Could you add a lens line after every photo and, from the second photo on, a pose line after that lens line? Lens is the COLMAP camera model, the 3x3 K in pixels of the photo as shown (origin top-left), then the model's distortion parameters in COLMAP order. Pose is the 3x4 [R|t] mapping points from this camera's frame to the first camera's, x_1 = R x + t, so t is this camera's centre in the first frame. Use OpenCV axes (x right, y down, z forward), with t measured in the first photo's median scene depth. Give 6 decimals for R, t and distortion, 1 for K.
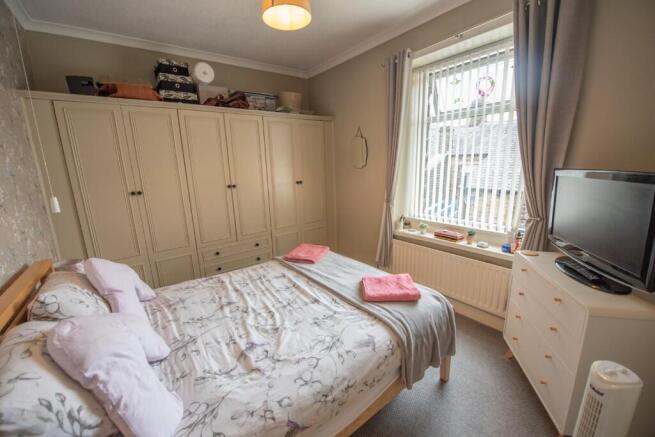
lens RADIAL K [[261.3, 0, 327.5], [0, 261.3, 218.5], [0, 0, 1]] dist [-0.022636, -0.000343]
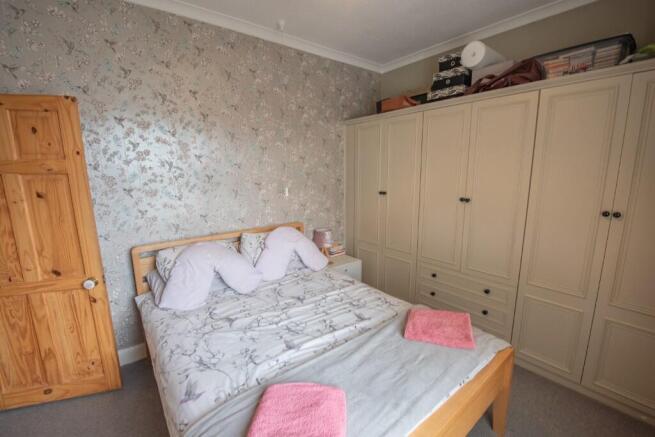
lens RADIAL K [[279.2, 0, 327.5], [0, 279.2, 218.5], [0, 0, 1]] dist [-0.023358, -0.000072]
pose [[0.017275, 0.198941, -0.979859, 0.590571], [-0.198069, 0.961265, 0.191674, -0.207248], [0.980036, 0.190768, 0.056010, 0.820517]]
